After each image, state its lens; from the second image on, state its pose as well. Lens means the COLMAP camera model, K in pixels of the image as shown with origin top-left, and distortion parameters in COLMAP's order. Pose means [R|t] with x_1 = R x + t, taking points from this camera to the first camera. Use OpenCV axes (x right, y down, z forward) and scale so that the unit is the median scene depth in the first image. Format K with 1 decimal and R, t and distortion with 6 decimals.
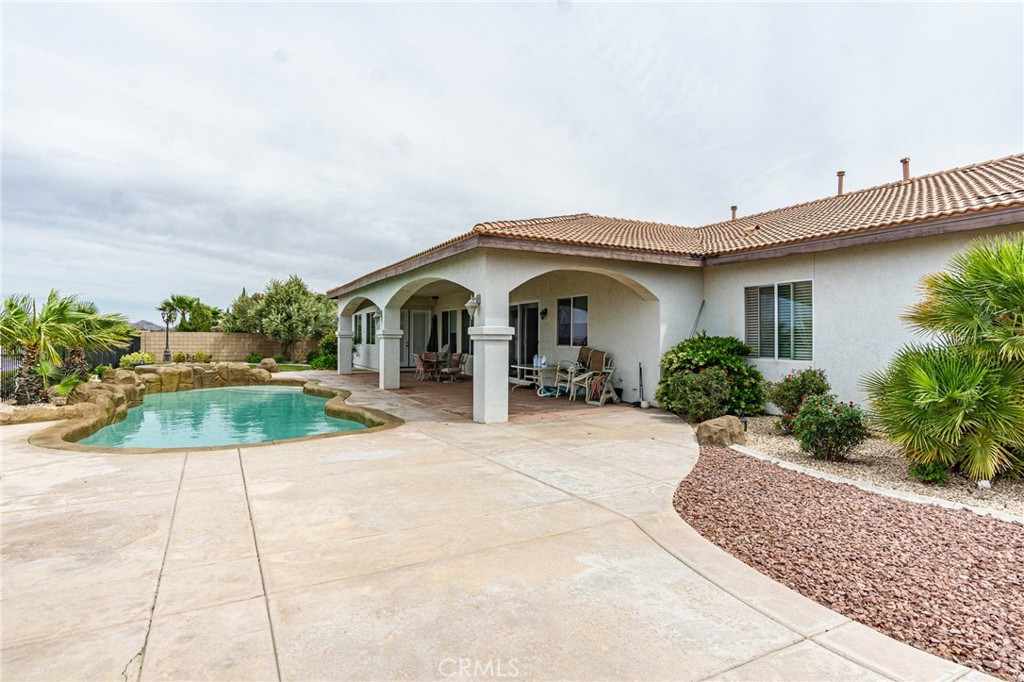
lens RADIAL K [[547.3, 0, 517.6], [0, 547.3, 324.2], [0, 0, 1]] dist [0.000239, 0.001609]
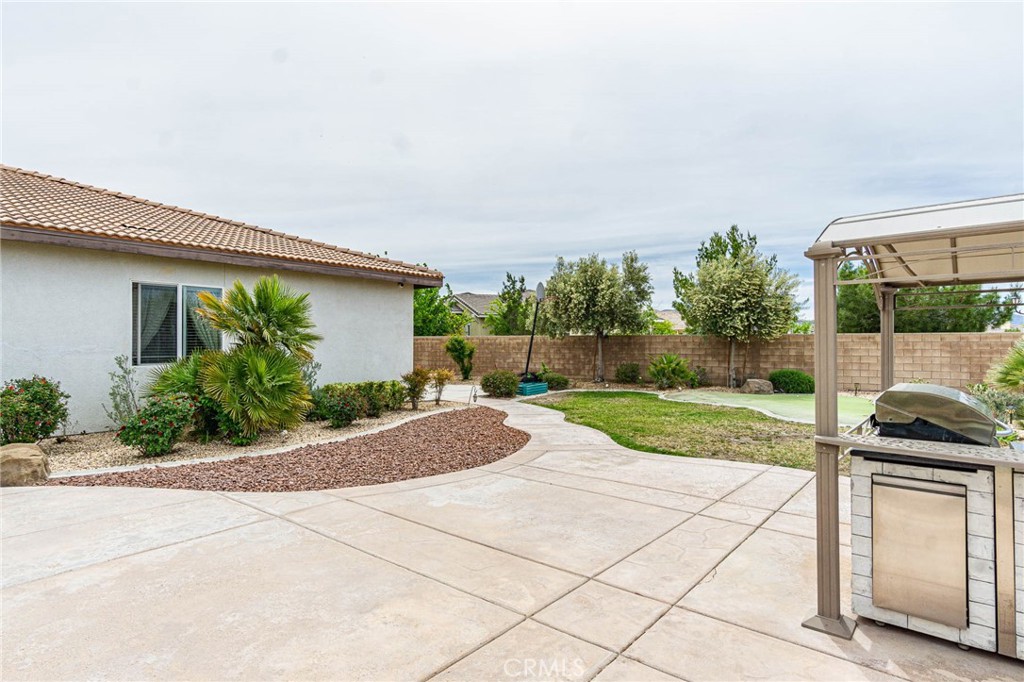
lens RADIAL K [[547.3, 0, 523.4], [0, 547.3, 339.7], [0, 0, 1]] dist [0.000239, 0.001609]
pose [[-0.377634, -0.000669, 0.925955, -1.391623], [-0.025386, 0.999631, -0.009631, 0.028694], [-0.925607, -0.027143, -0.377511, 1.513412]]
